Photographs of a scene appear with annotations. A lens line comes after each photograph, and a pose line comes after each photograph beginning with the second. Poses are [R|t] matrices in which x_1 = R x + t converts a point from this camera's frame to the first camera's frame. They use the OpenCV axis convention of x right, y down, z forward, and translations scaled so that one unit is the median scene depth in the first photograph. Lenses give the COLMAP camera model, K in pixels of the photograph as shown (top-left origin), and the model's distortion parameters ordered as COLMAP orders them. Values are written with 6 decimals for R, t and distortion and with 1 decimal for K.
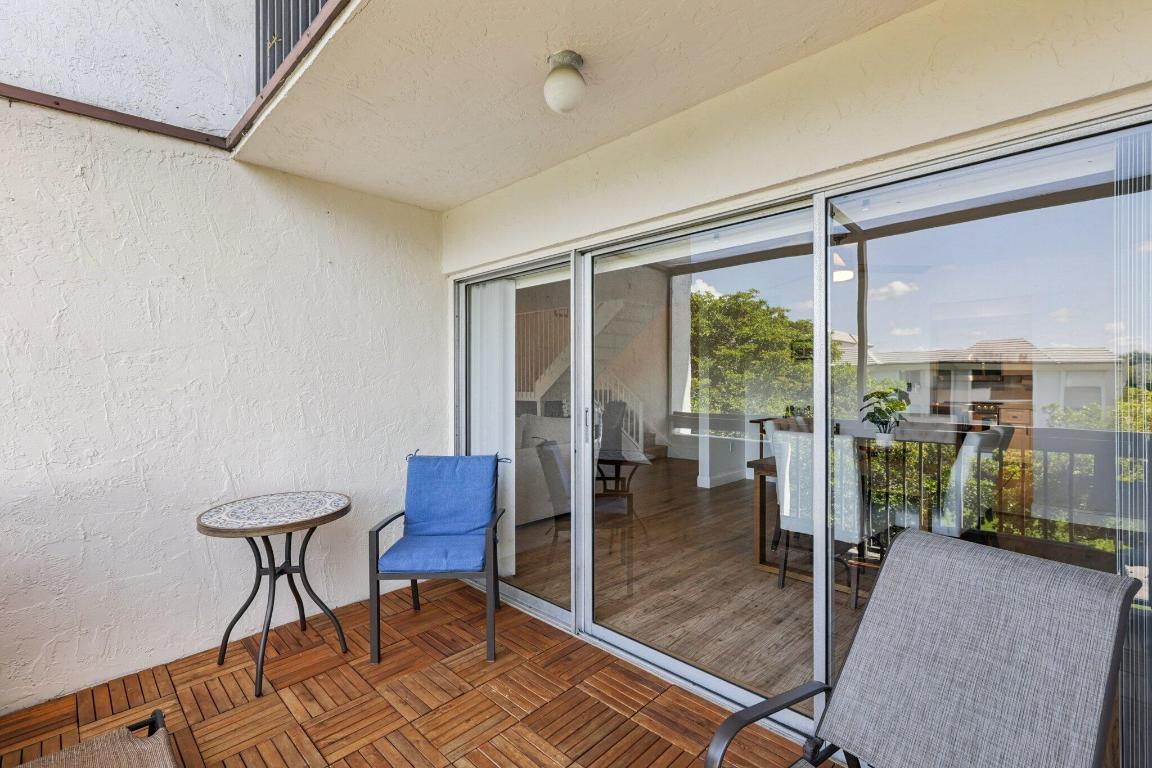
lens RADIAL K [[511.1, 0, 576.8], [0, 511.1, 384.7], [0, 0, 1]] dist [-0.001154, 0.000982]
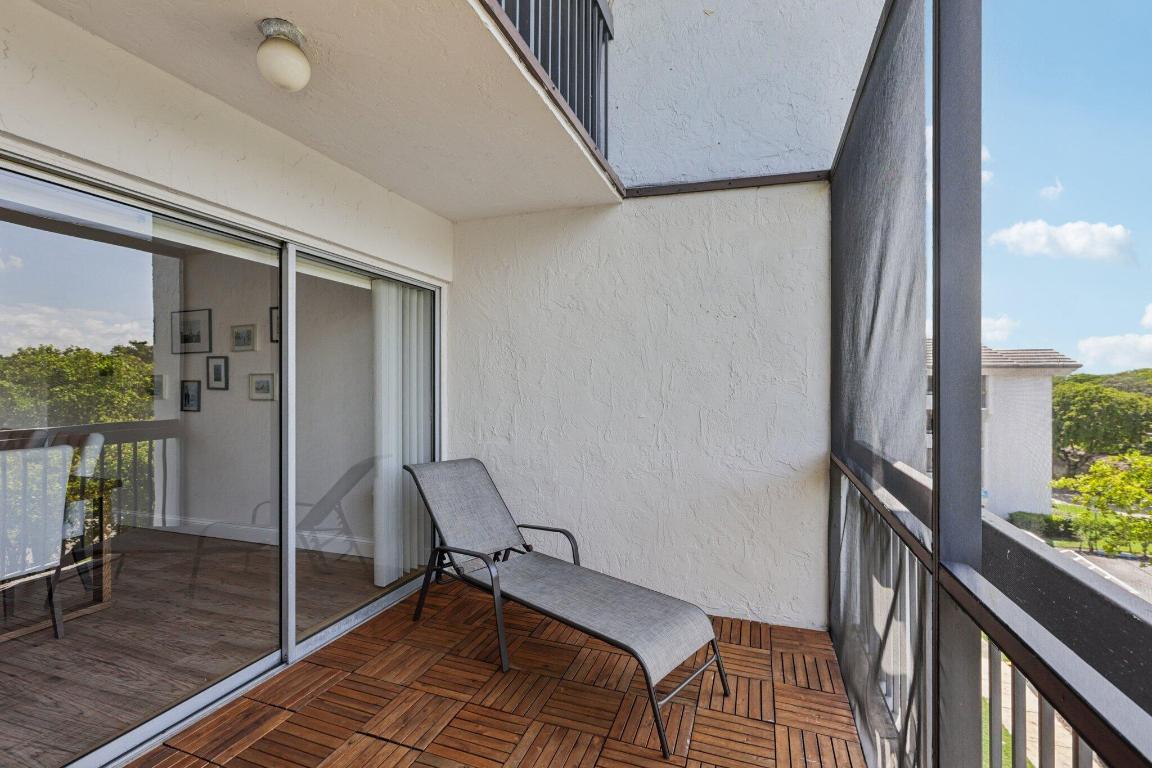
lens RADIAL K [[511.1, 0, 574.7], [0, 511.1, 383.2], [0, 0, 1]] dist [-0.001154, 0.000982]
pose [[-0.423450, -0.001374, 0.905918, -0.793762], [-0.001292, 0.999999, 0.000913, -0.014163], [-0.905919, -0.000783, -0.423451, 0.673058]]
